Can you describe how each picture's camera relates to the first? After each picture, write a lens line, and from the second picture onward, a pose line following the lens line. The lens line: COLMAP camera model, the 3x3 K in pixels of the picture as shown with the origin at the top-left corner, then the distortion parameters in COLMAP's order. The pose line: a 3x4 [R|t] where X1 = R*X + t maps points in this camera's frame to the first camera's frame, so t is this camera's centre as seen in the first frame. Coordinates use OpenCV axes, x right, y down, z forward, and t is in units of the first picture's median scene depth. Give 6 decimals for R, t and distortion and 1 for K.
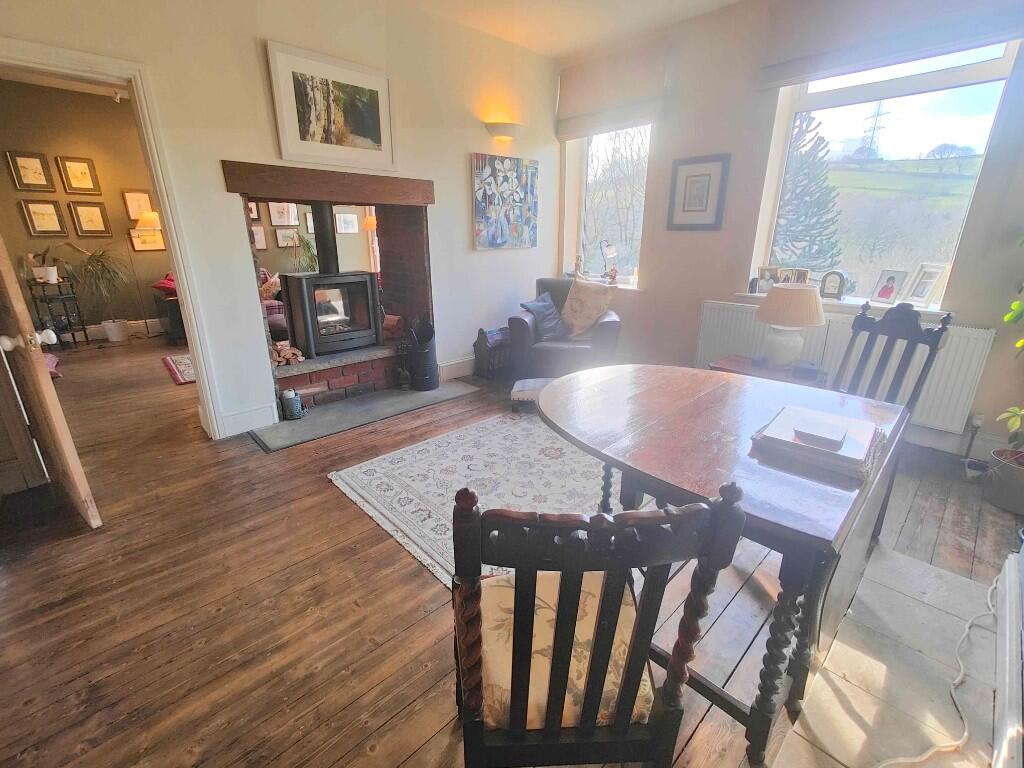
lens RADIAL K [[447.9, 0, 509.4], [0, 447.9, 381.1], [0, 0, 1]] dist [0.002808, 0.000715]
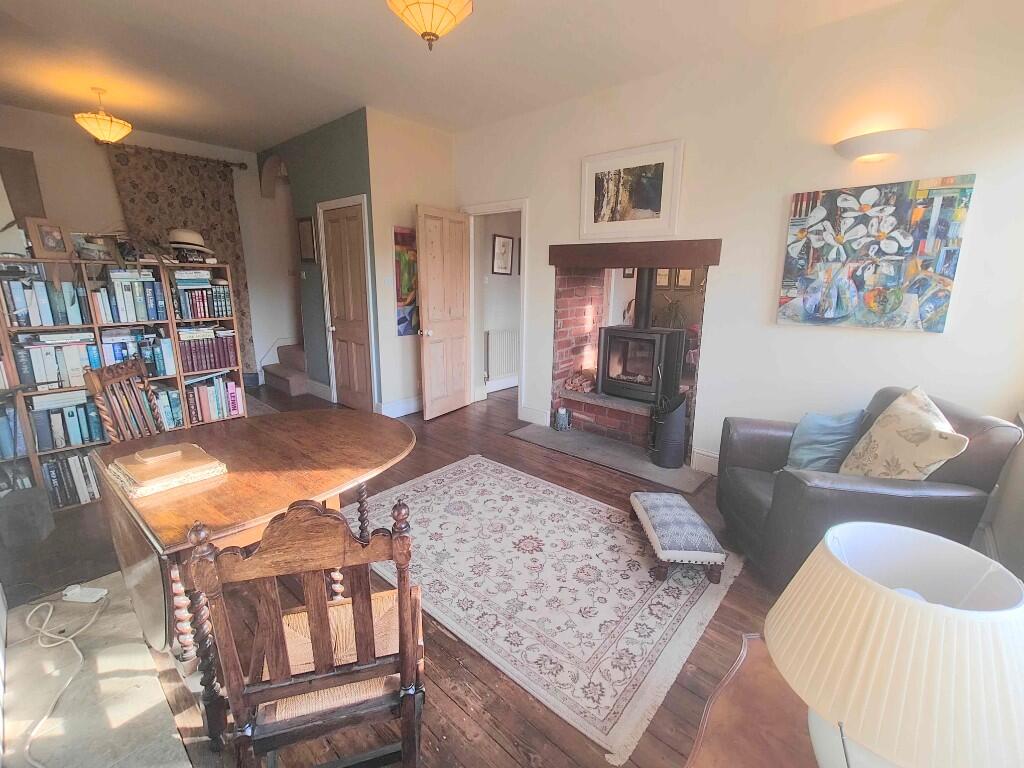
lens RADIAL K [[447.9, 0, 510.7], [0, 447.9, 381.5], [0, 0, 1]] dist [0.002808, 0.000715]
pose [[0.090954, 0.227384, -0.969548, 0.623088], [-0.326185, 0.926679, 0.186731, -0.206060], [0.940920, 0.299269, 0.158454, 0.522705]]
